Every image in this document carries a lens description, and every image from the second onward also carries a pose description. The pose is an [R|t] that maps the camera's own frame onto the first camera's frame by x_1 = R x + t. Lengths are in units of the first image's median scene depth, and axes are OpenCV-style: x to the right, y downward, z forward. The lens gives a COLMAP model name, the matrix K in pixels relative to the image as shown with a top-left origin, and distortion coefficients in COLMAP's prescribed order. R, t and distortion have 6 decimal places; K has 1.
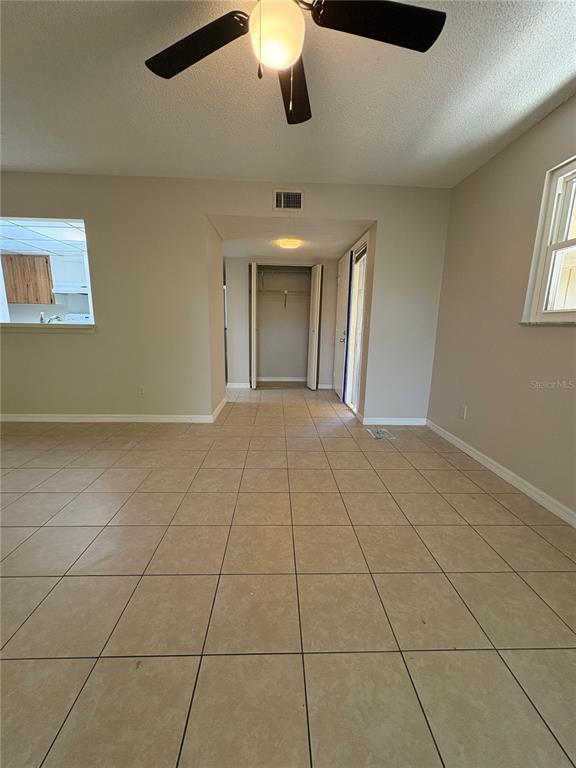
lens RADIAL K [[308.1, 0, 289.4], [0, 308.1, 382.7], [0, 0, 1]] dist [0.000485, 0.000032]
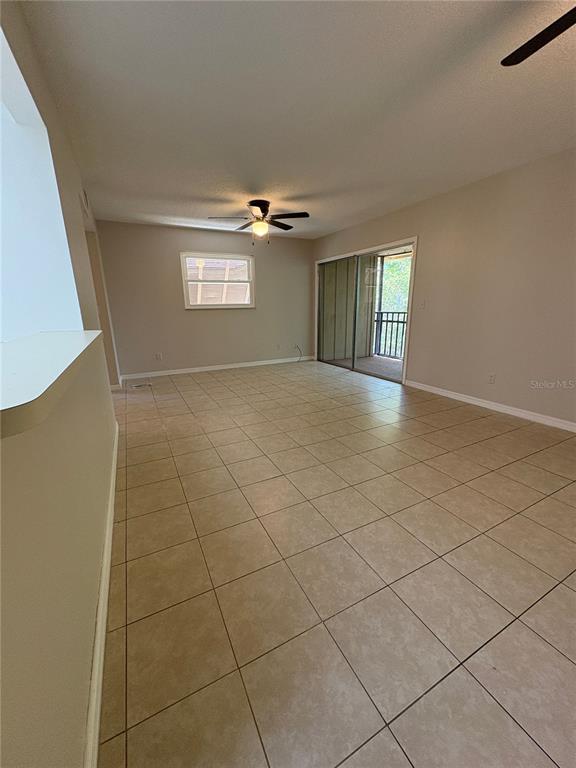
lens RADIAL K [[308.1, 0, 287.5], [0, 308.1, 381.6], [0, 0, 1]] dist [0.000485, 0.000032]
pose [[-0.416469, -0.236910, 0.877740, -1.655723], [0.184955, 0.923184, 0.336933, -0.289117], [-0.890138, 0.302664, -0.340660, 1.114381]]
